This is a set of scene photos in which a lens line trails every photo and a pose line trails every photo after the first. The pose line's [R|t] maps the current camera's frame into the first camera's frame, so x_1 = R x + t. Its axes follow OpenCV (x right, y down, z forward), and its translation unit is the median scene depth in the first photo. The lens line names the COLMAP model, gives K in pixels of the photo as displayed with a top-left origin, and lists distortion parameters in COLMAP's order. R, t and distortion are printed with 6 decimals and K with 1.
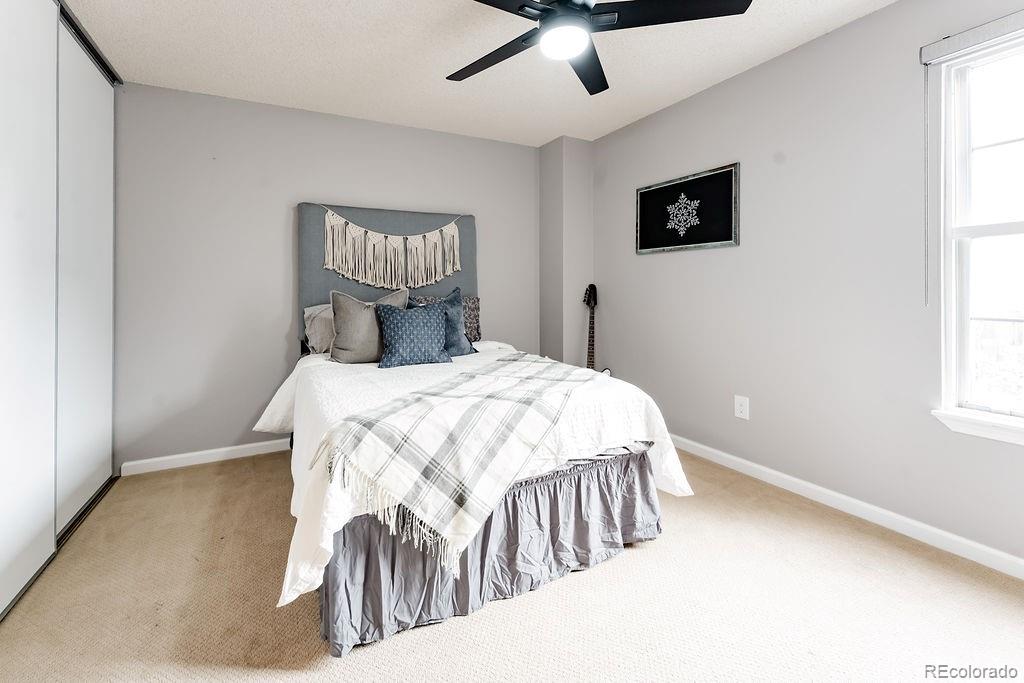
lens RADIAL K [[416.5, 0, 510.2], [0, 416.5, 284.5], [0, 0, 1]] dist [0.000734, 0.000075]
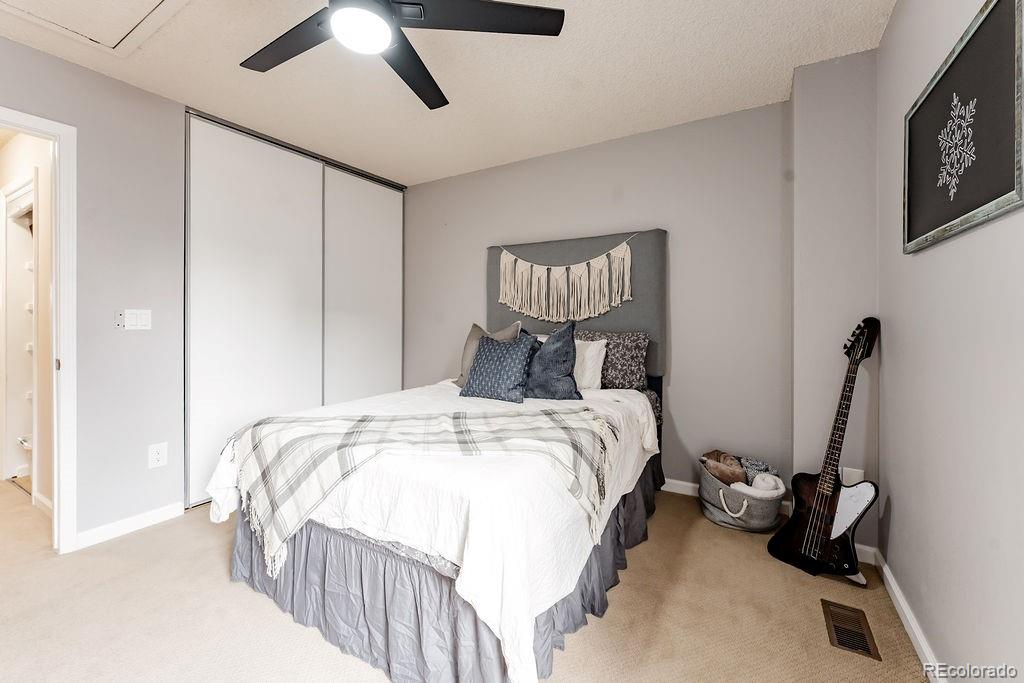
lens RADIAL K [[419.2, 0, 510.9], [0, 419.2, 317.6], [0, 0, 1]] dist [0.000241, -0.000013]
pose [[0.533361, 0.004580, -0.845875, 0.505644], [0.000534, 0.999983, 0.005751, -0.004635], [0.845887, -0.003519, 0.533350, 0.401710]]
